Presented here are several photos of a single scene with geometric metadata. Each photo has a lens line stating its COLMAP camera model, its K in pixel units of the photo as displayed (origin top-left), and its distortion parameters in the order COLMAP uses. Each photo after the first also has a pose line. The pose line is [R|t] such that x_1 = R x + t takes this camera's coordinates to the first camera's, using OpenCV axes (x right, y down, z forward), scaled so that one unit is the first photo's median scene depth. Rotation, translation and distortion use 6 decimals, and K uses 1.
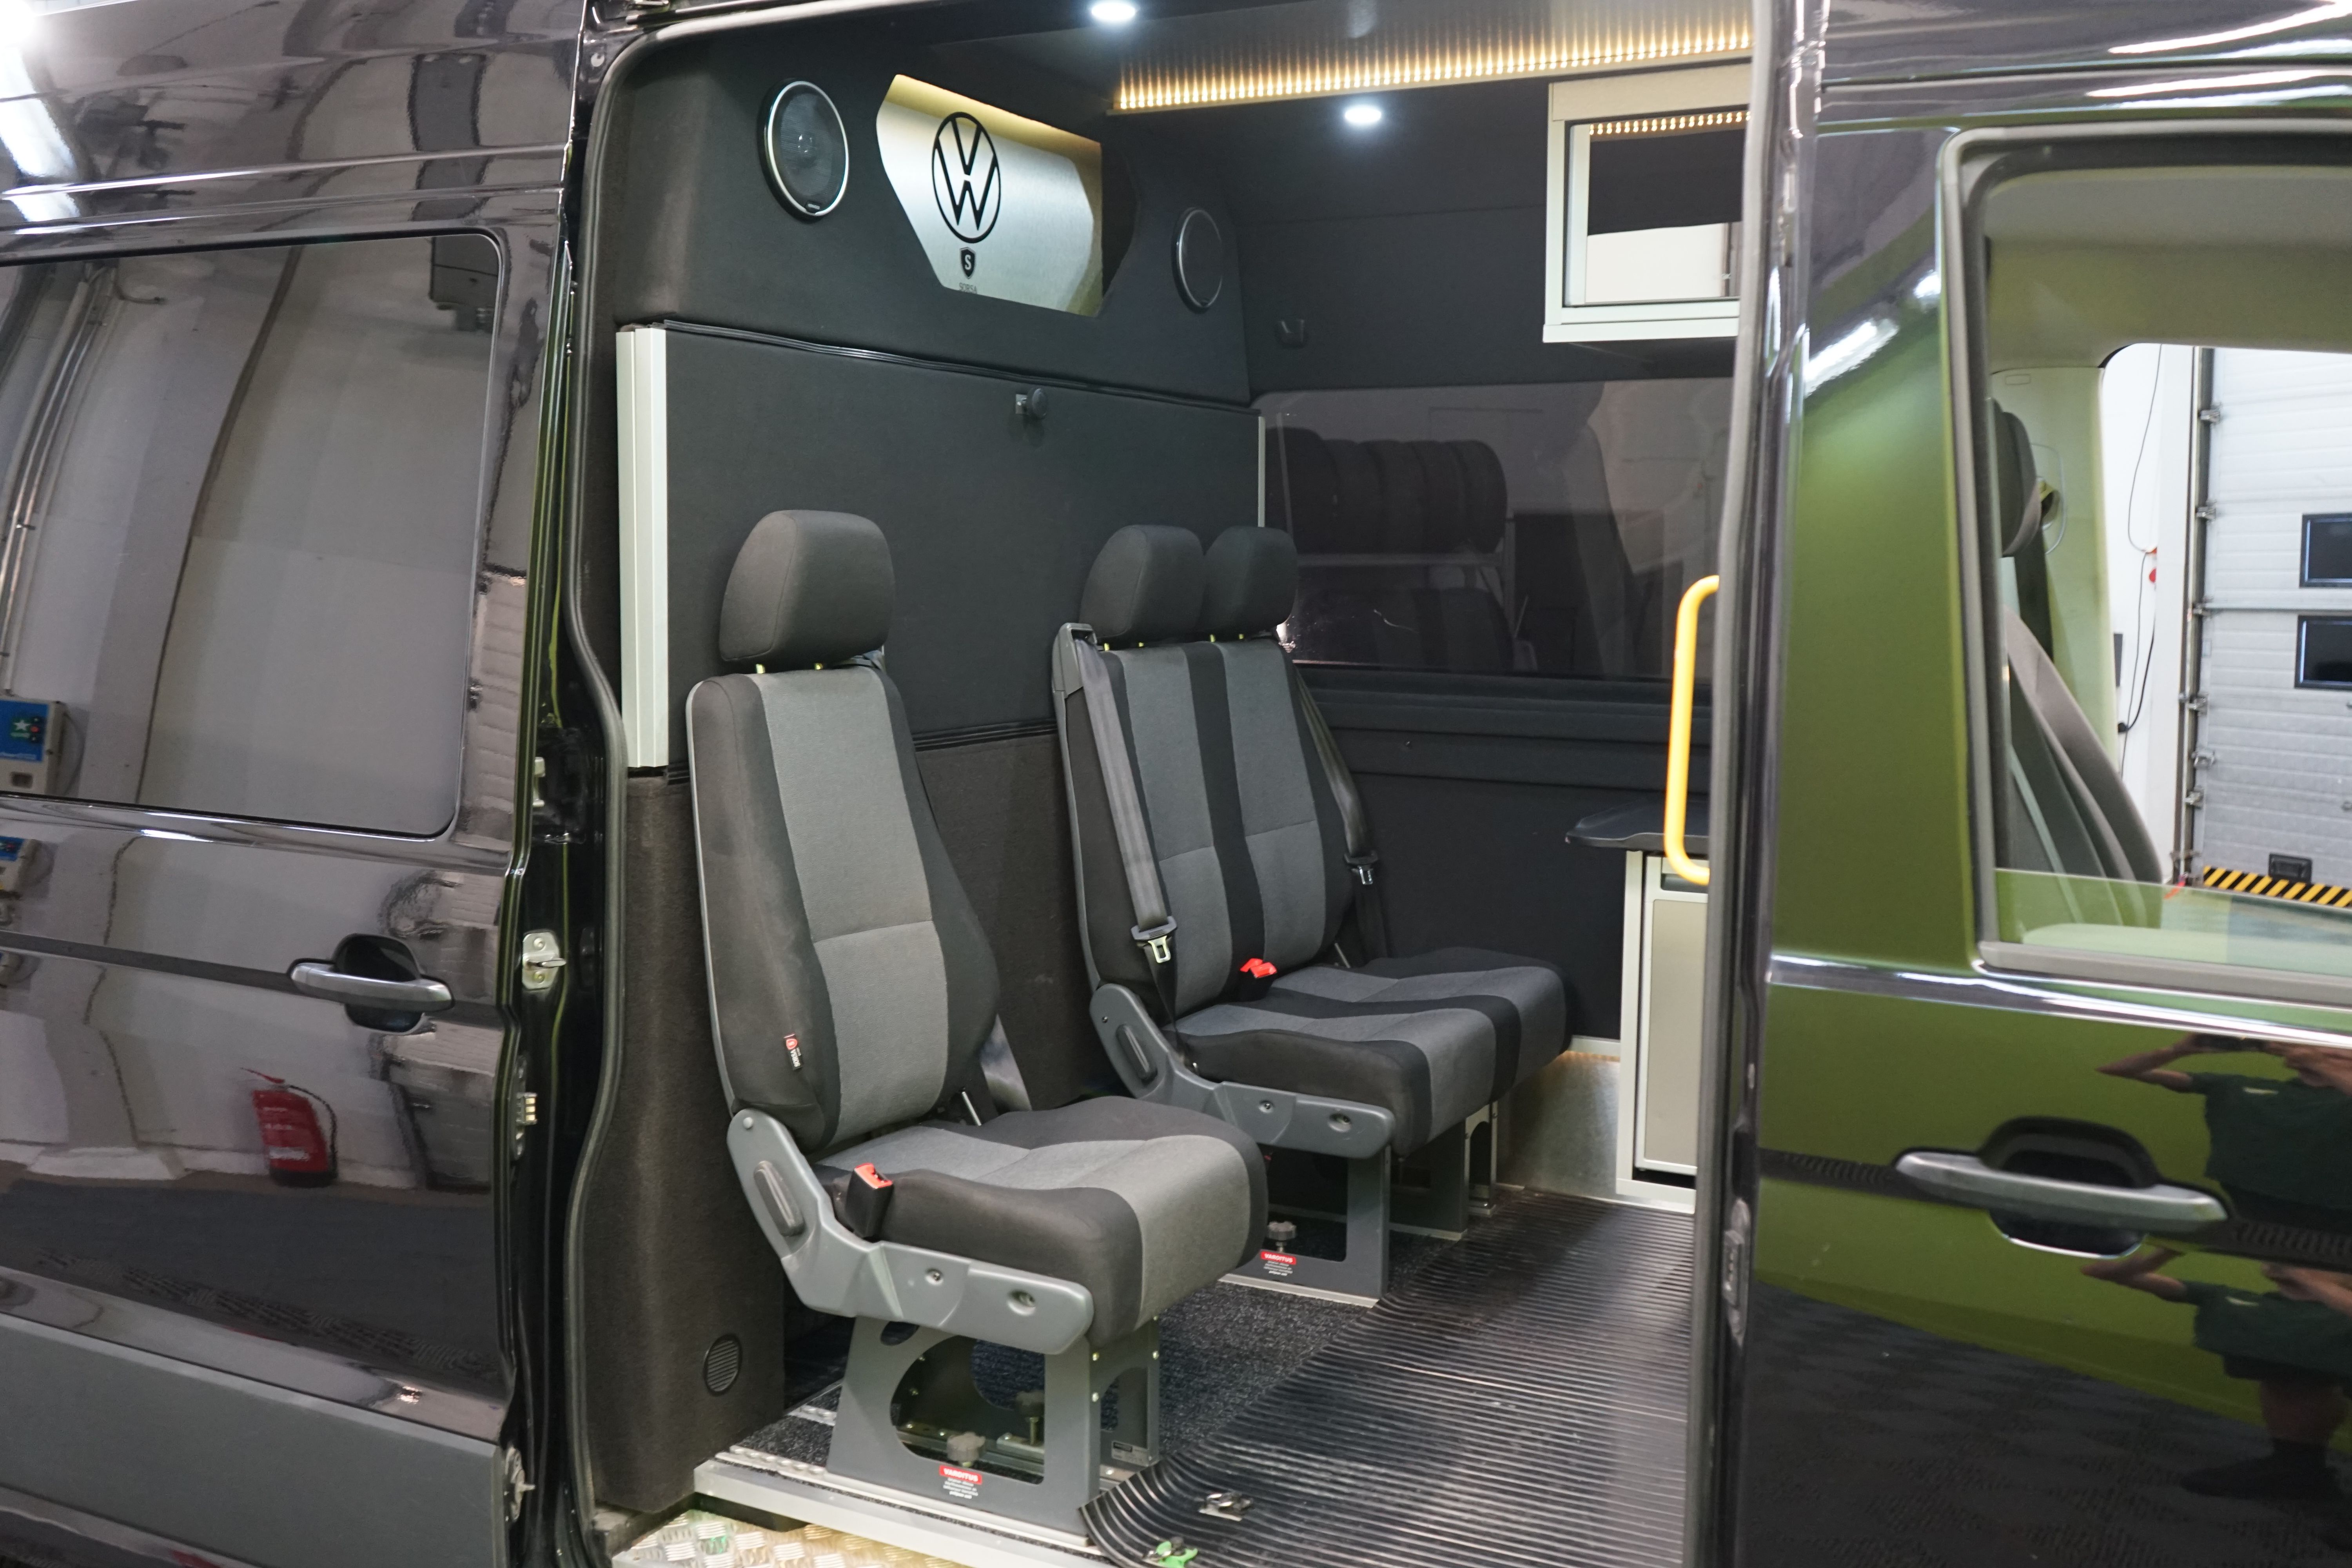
lens RADIAL K [[2162.5, 0, 1175.8], [0, 2162.5, 773.9], [0, 0, 1]] dist [-0.018643, 0.000000]
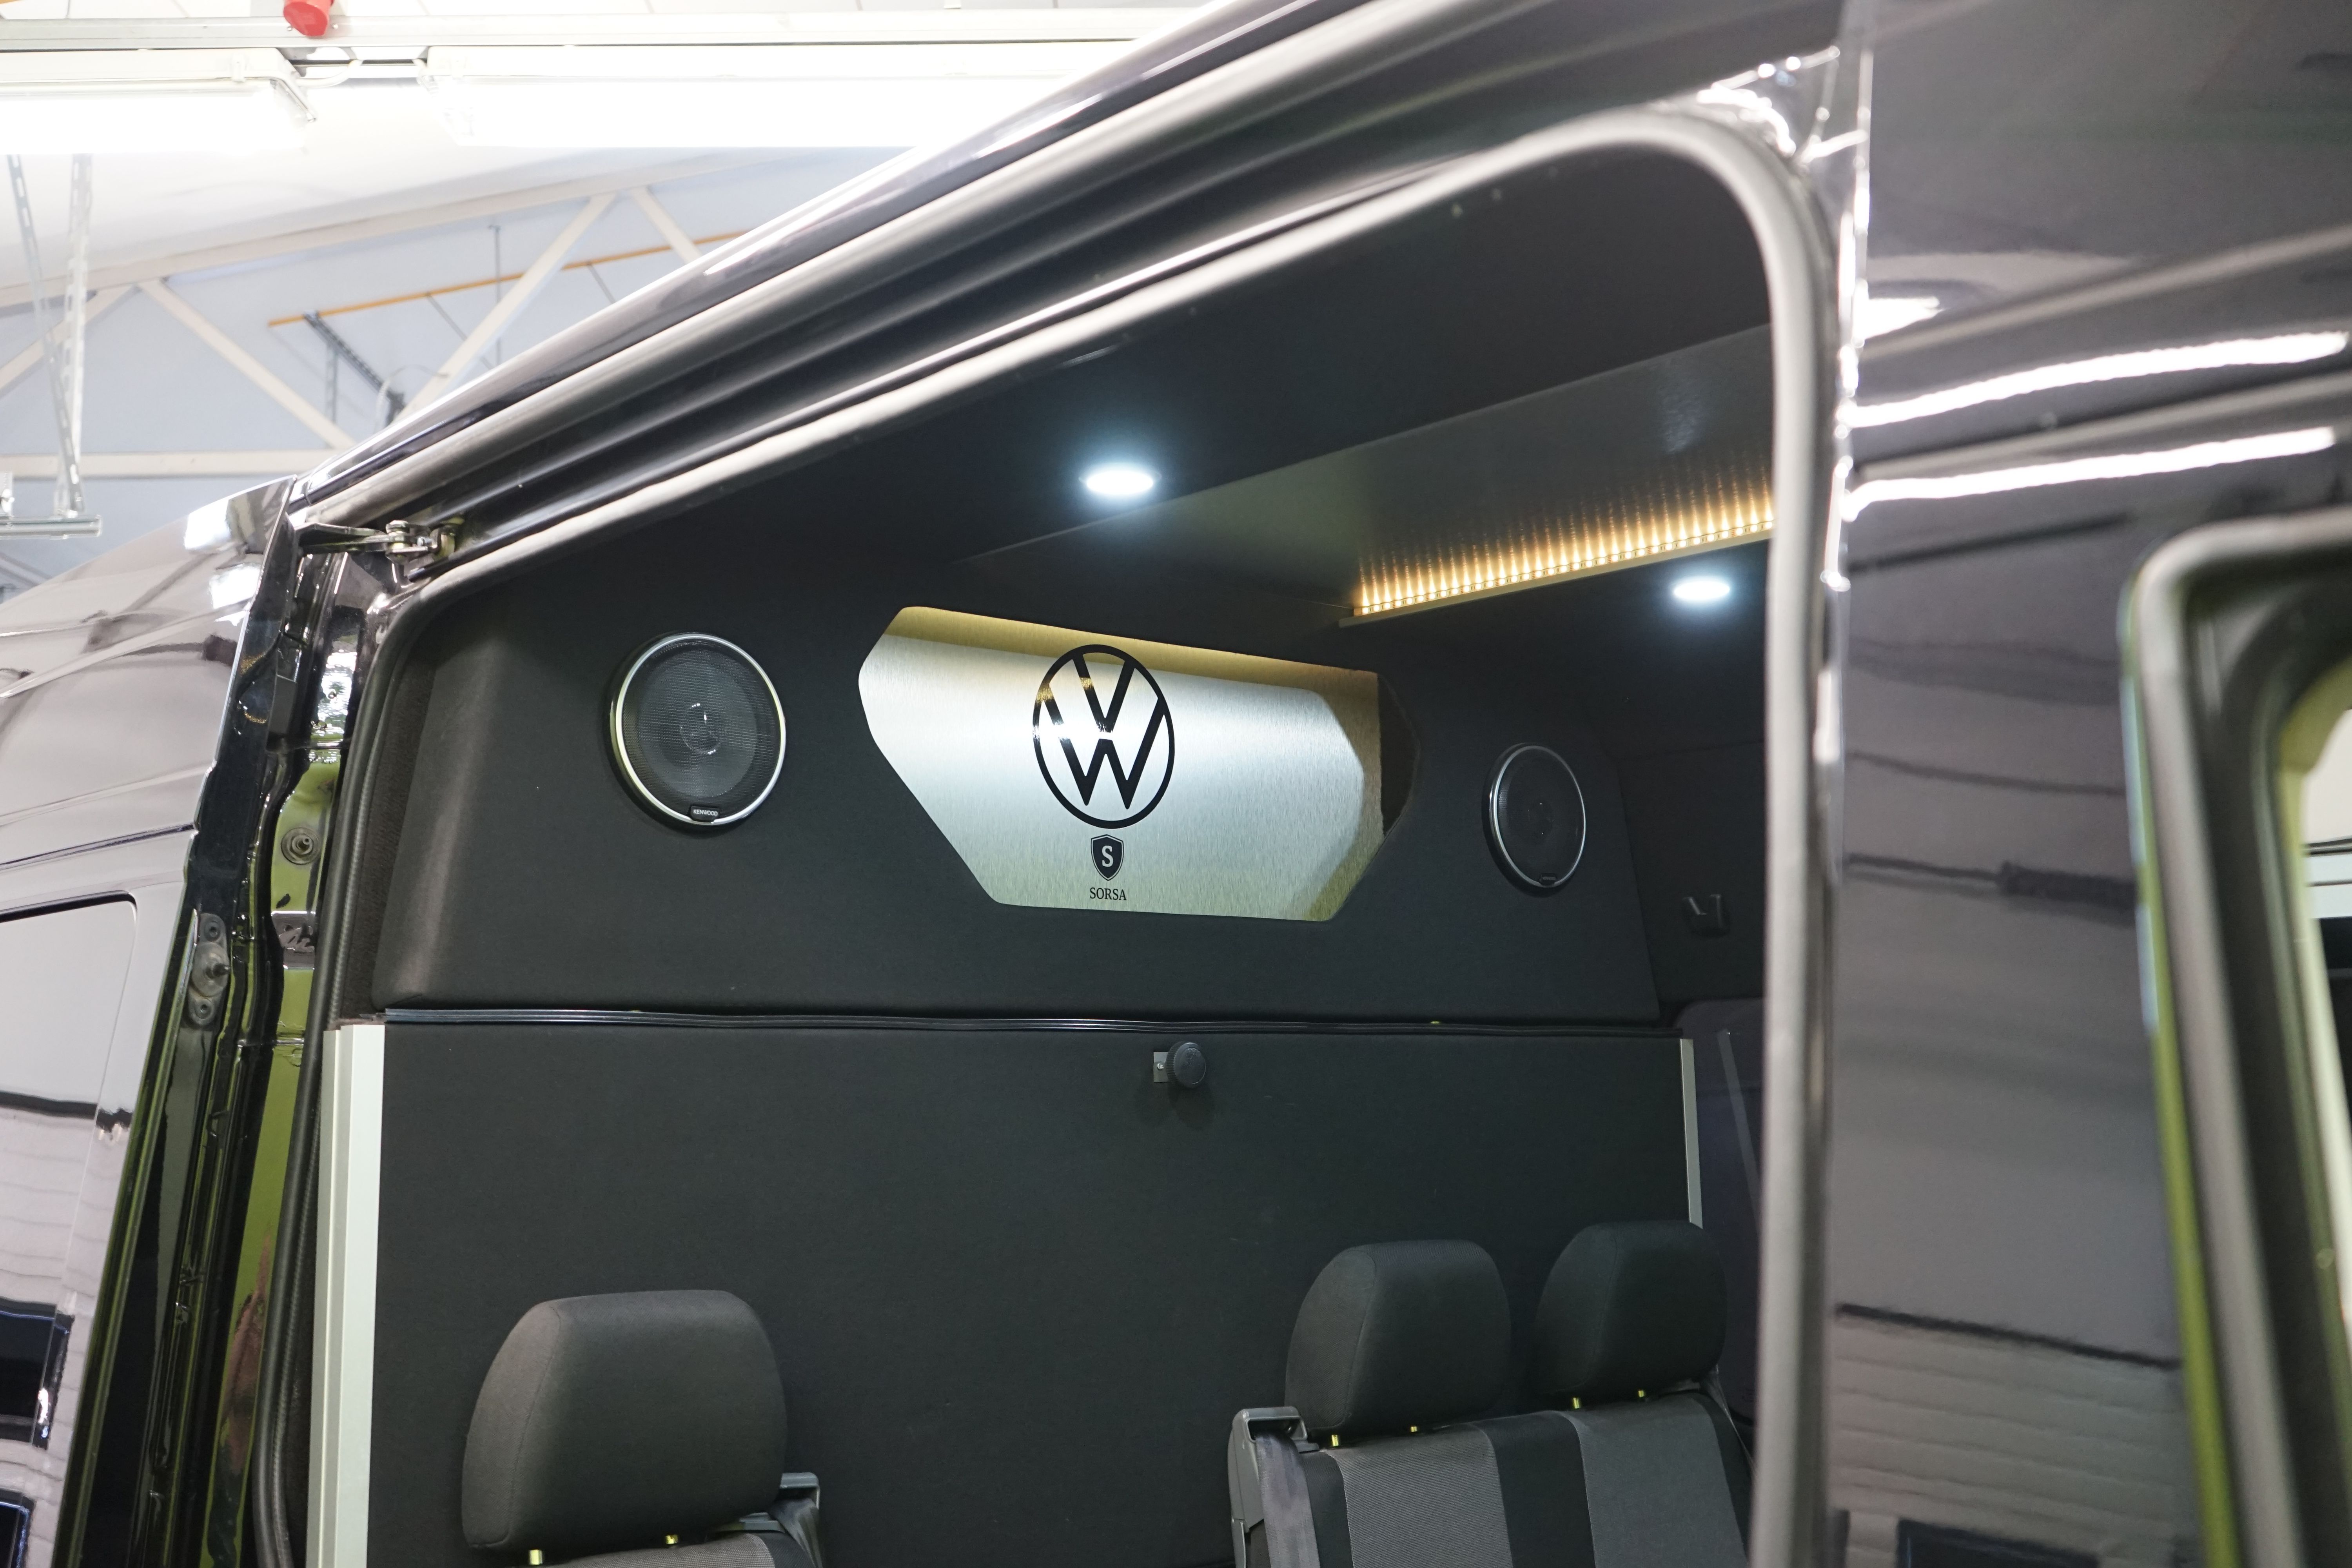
lens RADIAL K [[2430.9, 0, 1175.8], [0, 2430.9, 784.6], [0, 0, 1]] dist [0.014326, 0.000000]
pose [[0.930616, -0.071196, -0.359005, 0.198488], [-0.011289, 0.974847, -0.222590, -0.088996], [0.365822, 0.211199, 0.906404, 0.310902]]
